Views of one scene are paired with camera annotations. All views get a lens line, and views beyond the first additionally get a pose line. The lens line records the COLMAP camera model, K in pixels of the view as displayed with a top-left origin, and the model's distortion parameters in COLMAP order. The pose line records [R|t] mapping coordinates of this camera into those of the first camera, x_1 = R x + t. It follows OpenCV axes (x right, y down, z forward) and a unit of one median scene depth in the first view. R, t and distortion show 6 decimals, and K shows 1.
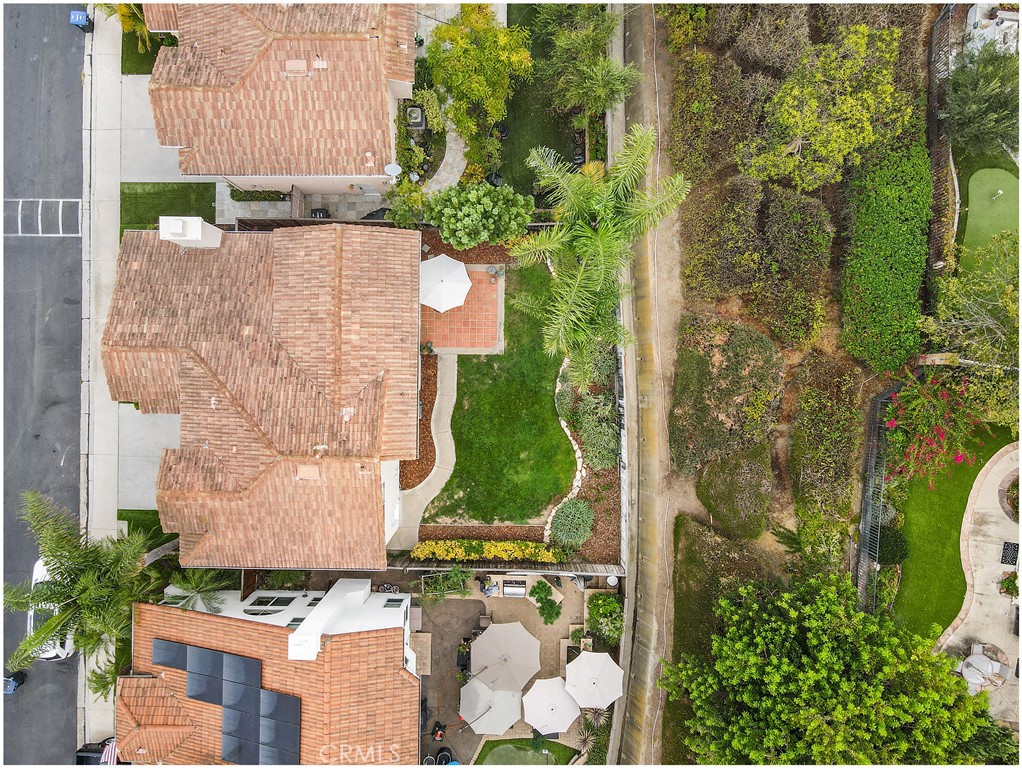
lens RADIAL K [[745.9, 0, 508.2], [0, 745.9, 383.1], [0, 0, 1]] dist [0.016702, 0.001600]
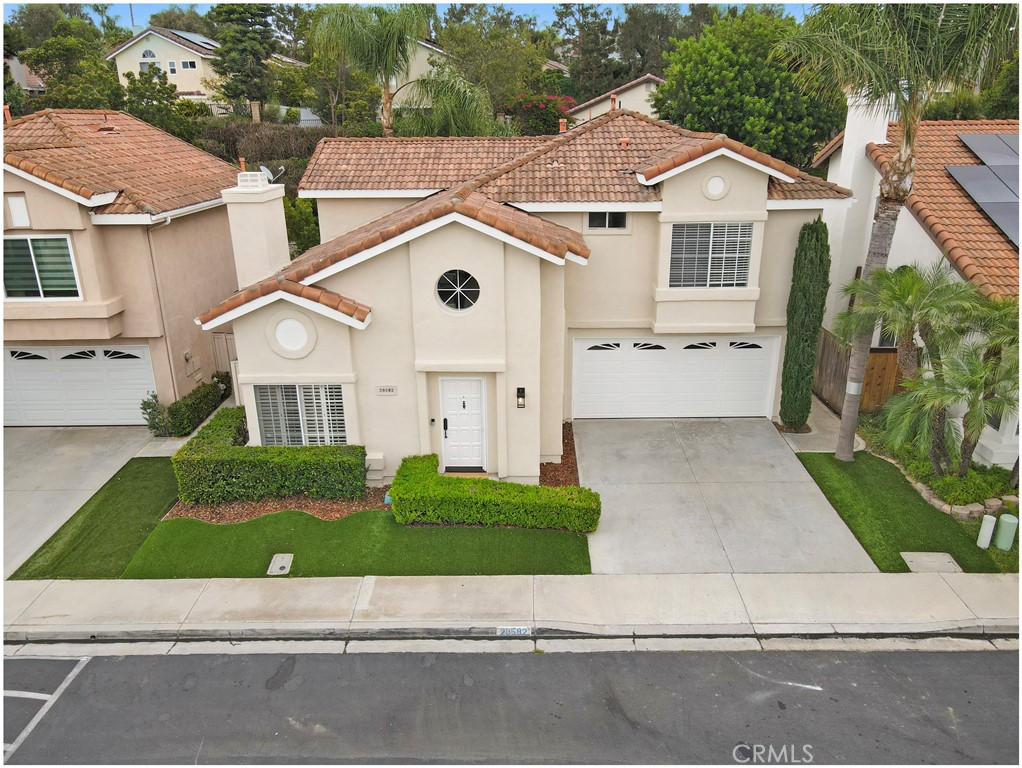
lens RADIAL K [[745.9, 0, 511.6], [0, 745.9, 386.8], [0, 0, 1]] dist [0.016702, 0.001600]
pose [[0.001324, -0.323327, 0.946286, -0.861317], [0.999564, -0.027492, -0.010792, -0.006652], [0.029504, 0.945888, 0.323150, 0.809752]]
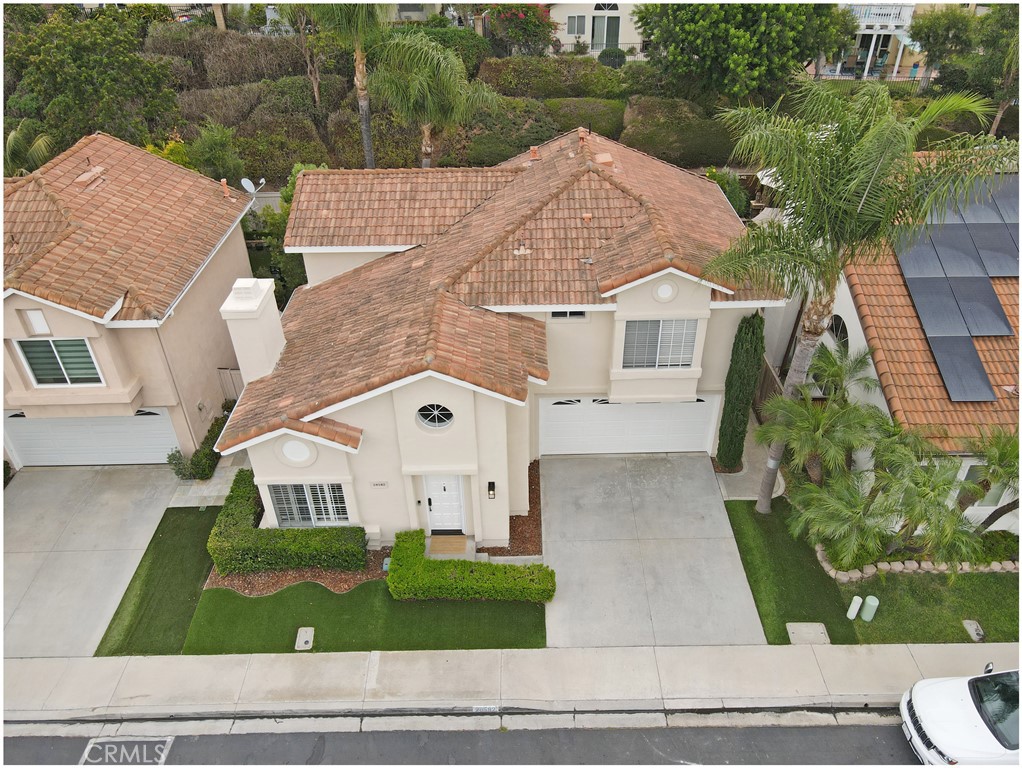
lens RADIAL K [[745.9, 0, 511.7], [0, 745.9, 388.0], [0, 0, 1]] dist [0.016702, 0.001600]
pose [[-0.013177, -0.561878, 0.827115, -0.843643], [0.999206, -0.038511, -0.010243, 0.016087], [0.037608, 0.826323, 0.561940, 0.604343]]
